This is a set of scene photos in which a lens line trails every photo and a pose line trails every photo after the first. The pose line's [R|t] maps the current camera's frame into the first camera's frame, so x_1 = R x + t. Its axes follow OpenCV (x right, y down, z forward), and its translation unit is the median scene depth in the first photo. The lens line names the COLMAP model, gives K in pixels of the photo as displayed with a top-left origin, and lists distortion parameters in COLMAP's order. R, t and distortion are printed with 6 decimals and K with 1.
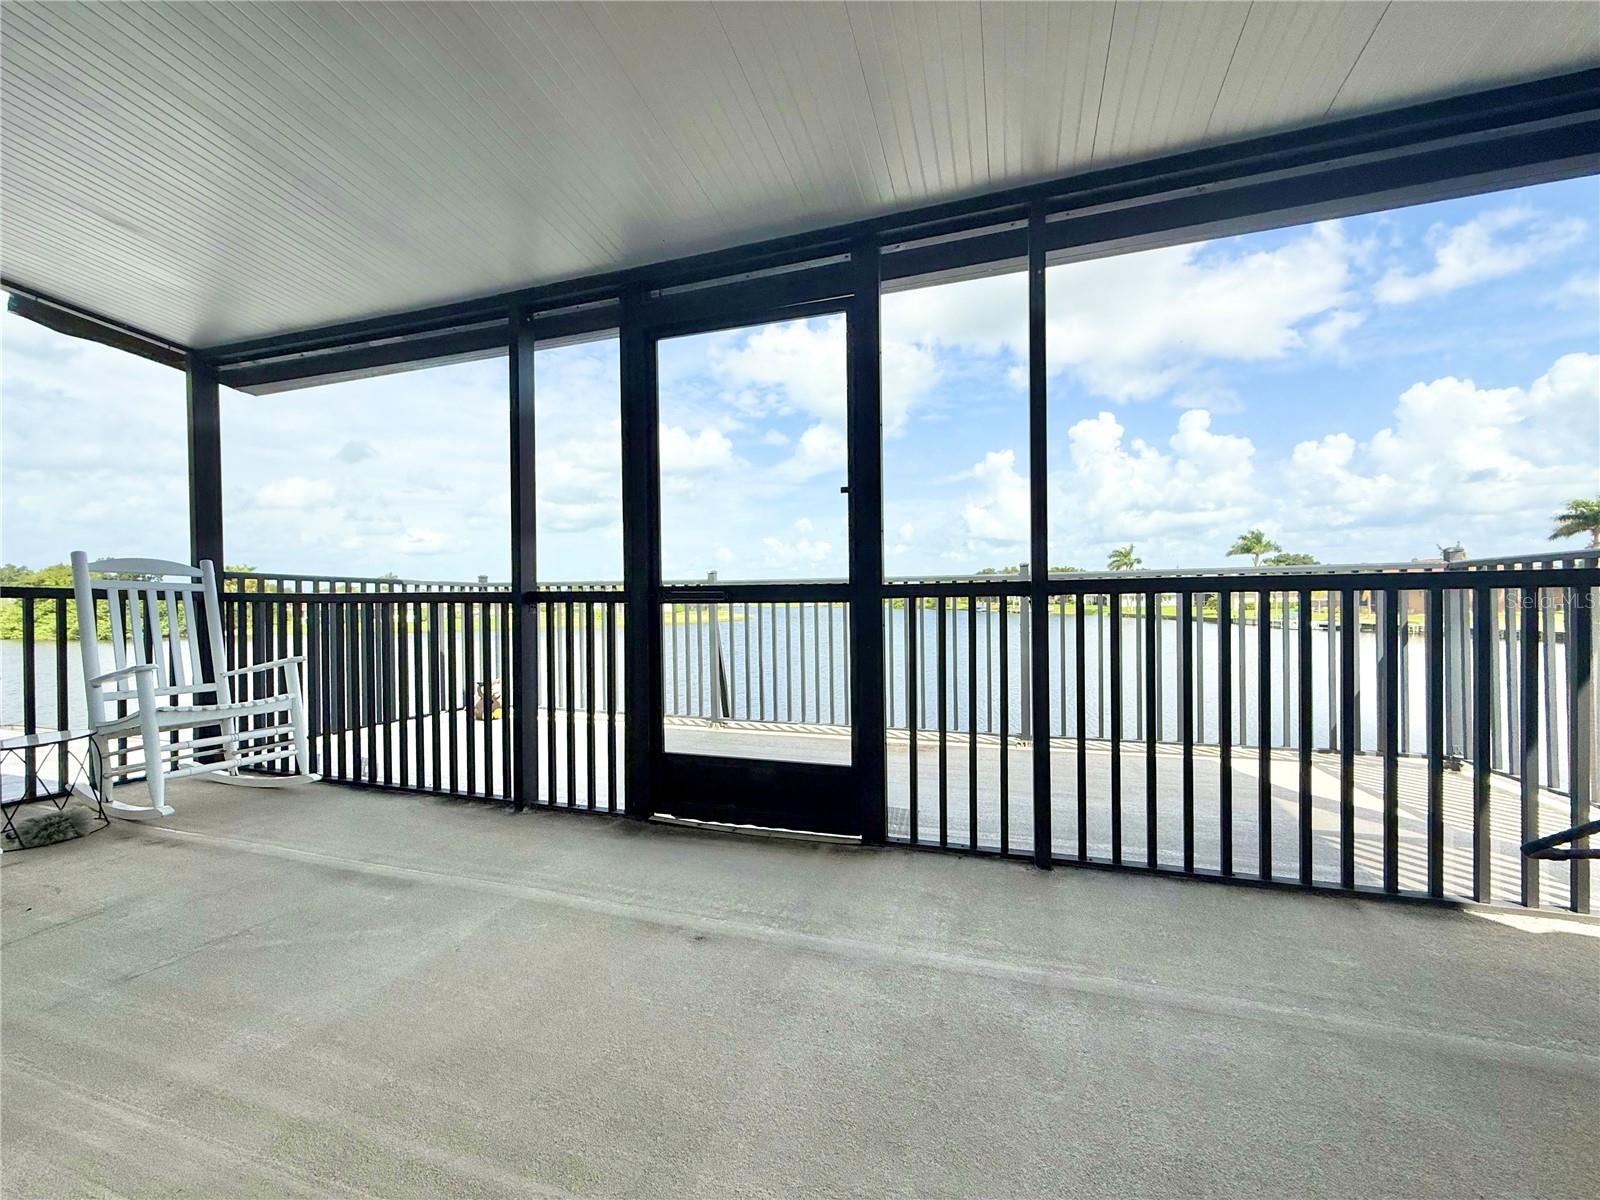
lens RADIAL K [[639.0, 0, 799.2], [0, 639.0, 597.9], [0, 0, 1]] dist [0.001546, 0.000515]
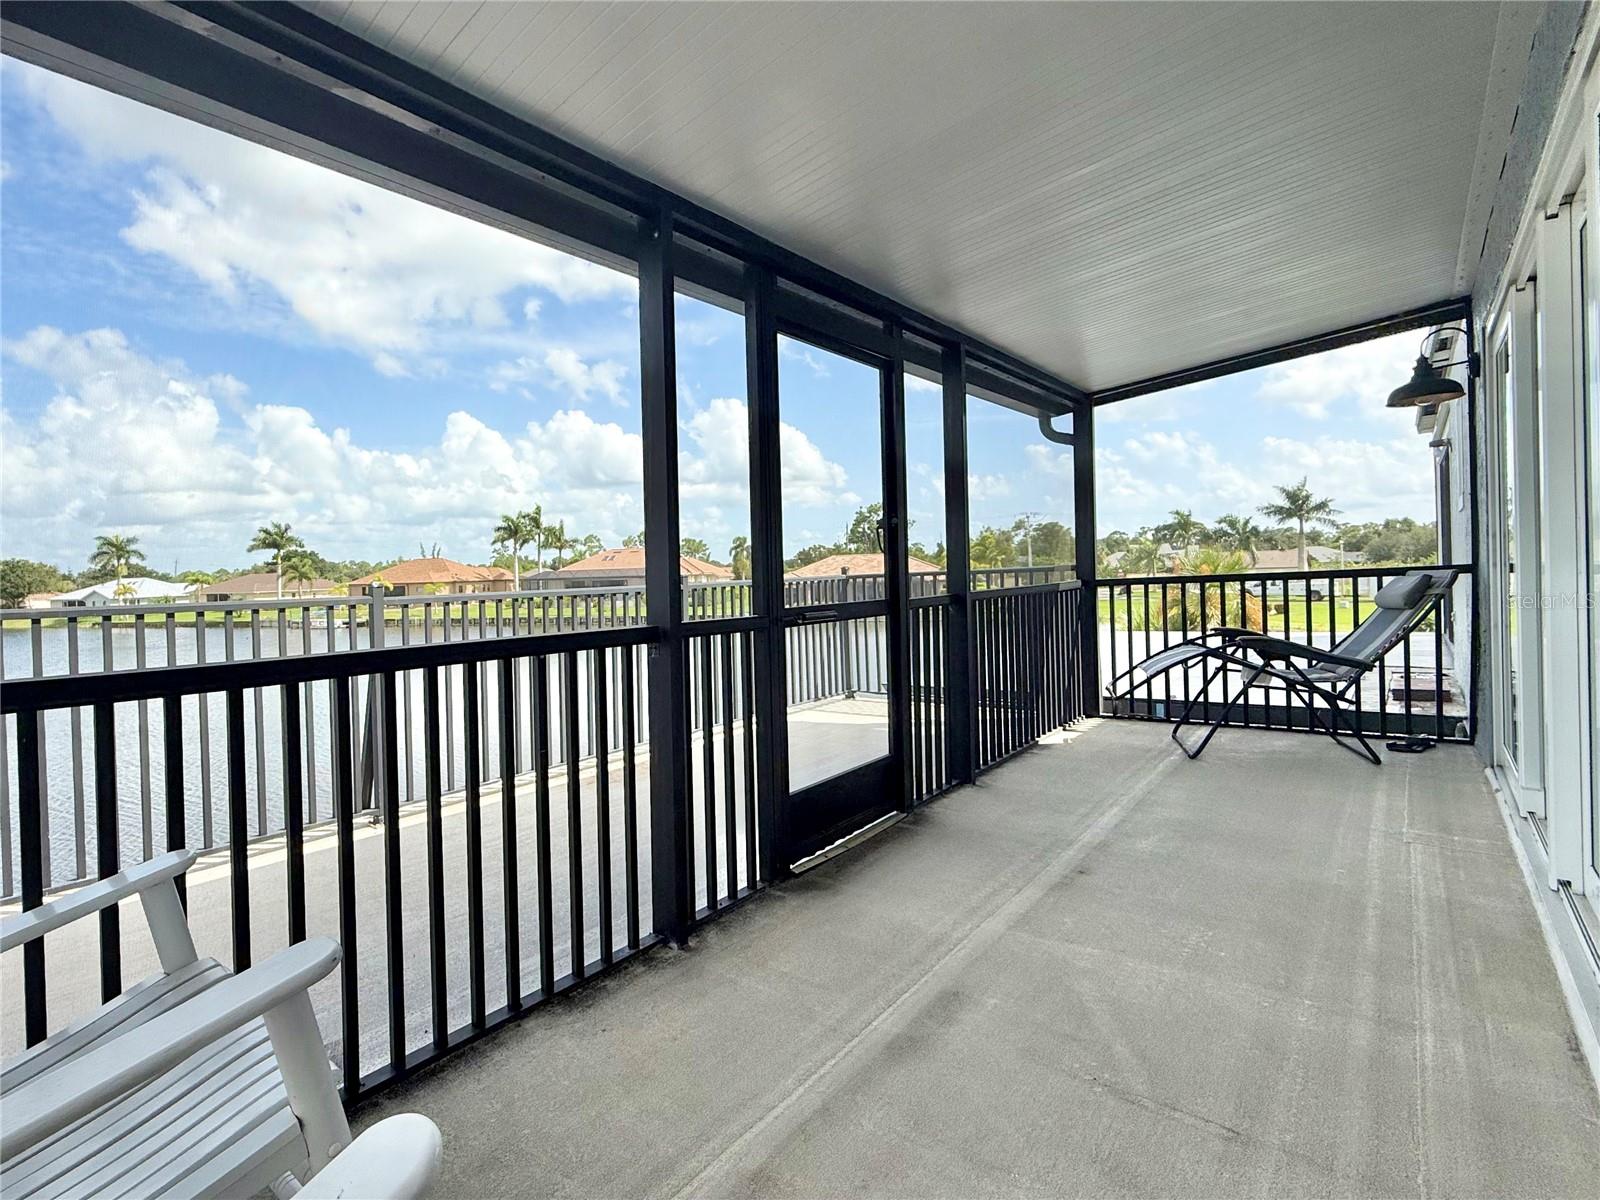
lens RADIAL K [[668.4, 0, 800.5], [0, 668.4, 583.4], [0, 0, 1]] dist [0.001768, 0.000335]
pose [[0.431511, -0.008890, 0.902064, -1.426784], [0.028721, 0.999580, -0.003887, -0.068193], [-0.901650, 0.027586, 0.431585, 0.784964]]
